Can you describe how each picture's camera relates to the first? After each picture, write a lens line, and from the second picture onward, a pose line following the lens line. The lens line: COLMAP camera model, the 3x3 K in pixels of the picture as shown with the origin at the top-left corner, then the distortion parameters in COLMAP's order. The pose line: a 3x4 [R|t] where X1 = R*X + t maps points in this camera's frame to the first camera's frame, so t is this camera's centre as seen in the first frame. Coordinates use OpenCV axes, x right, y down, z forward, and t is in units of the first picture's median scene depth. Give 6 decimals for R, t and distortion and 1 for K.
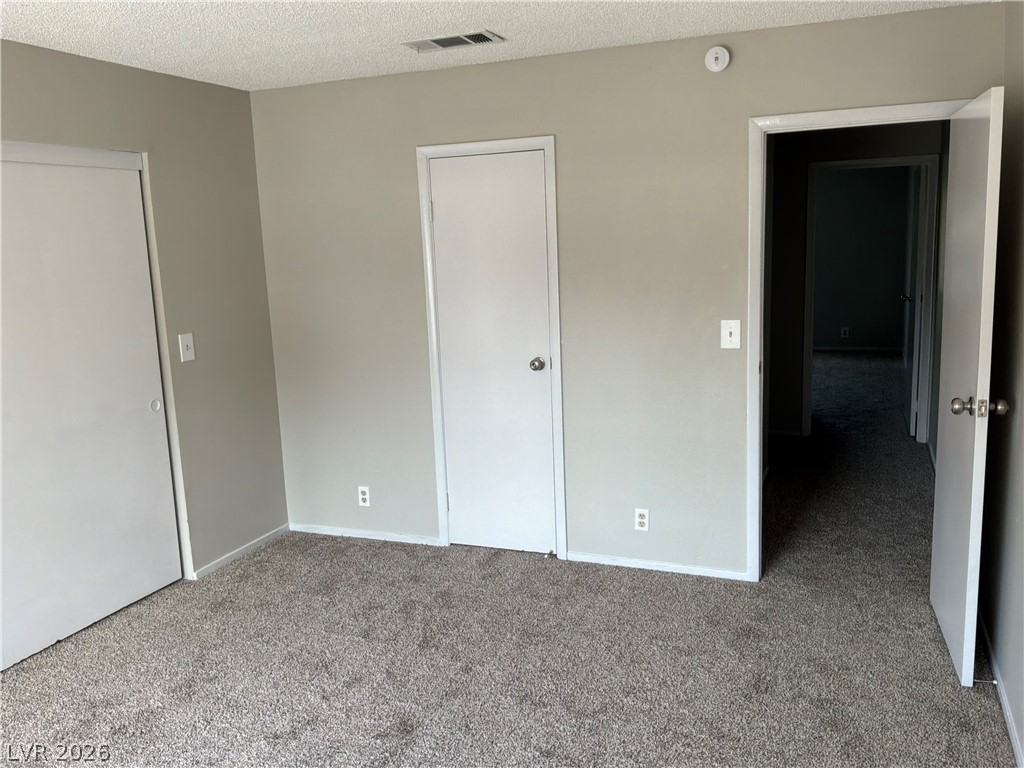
lens RADIAL K [[849.9, 0, 511.5], [0, 849.9, 382.9], [0, 0, 1]] dist [0.037916, -0.092469]
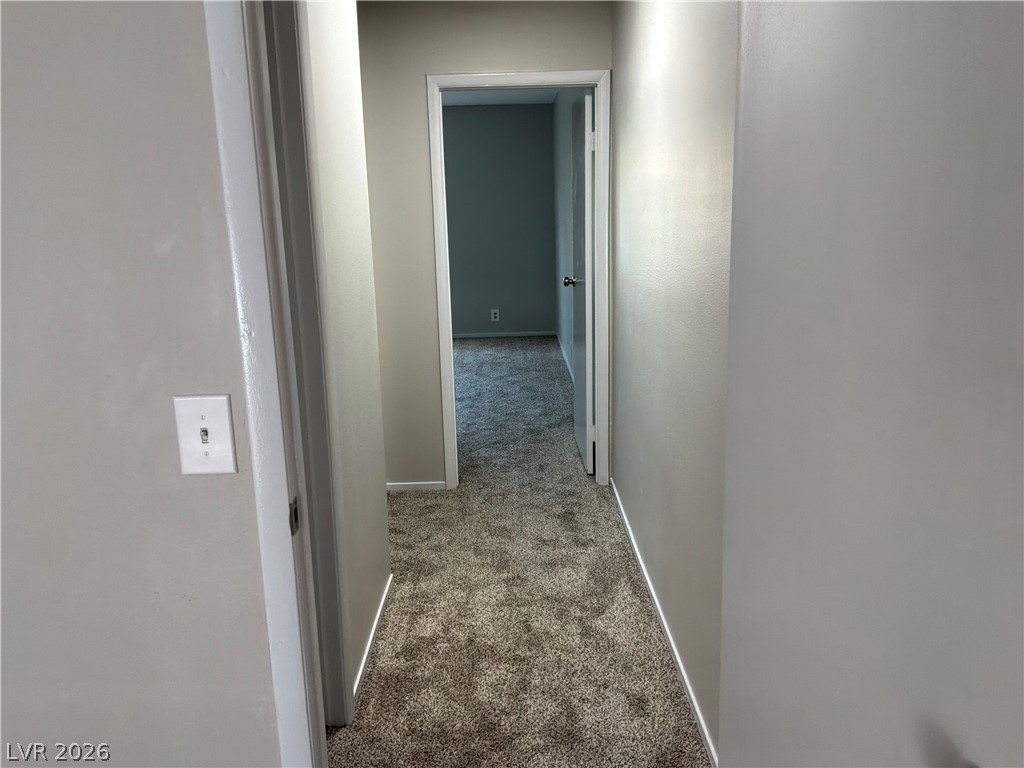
lens RADIAL K [[849.9, 0, 512.1], [0, 849.9, 385.2], [0, 0, 1]] dist [0.037916, -0.092469]
pose [[0.923513, -0.068590, 0.377384, 0.101163], [0.055226, 0.997407, 0.046136, -0.036478], [-0.379570, -0.021766, 0.924907, 0.257713]]
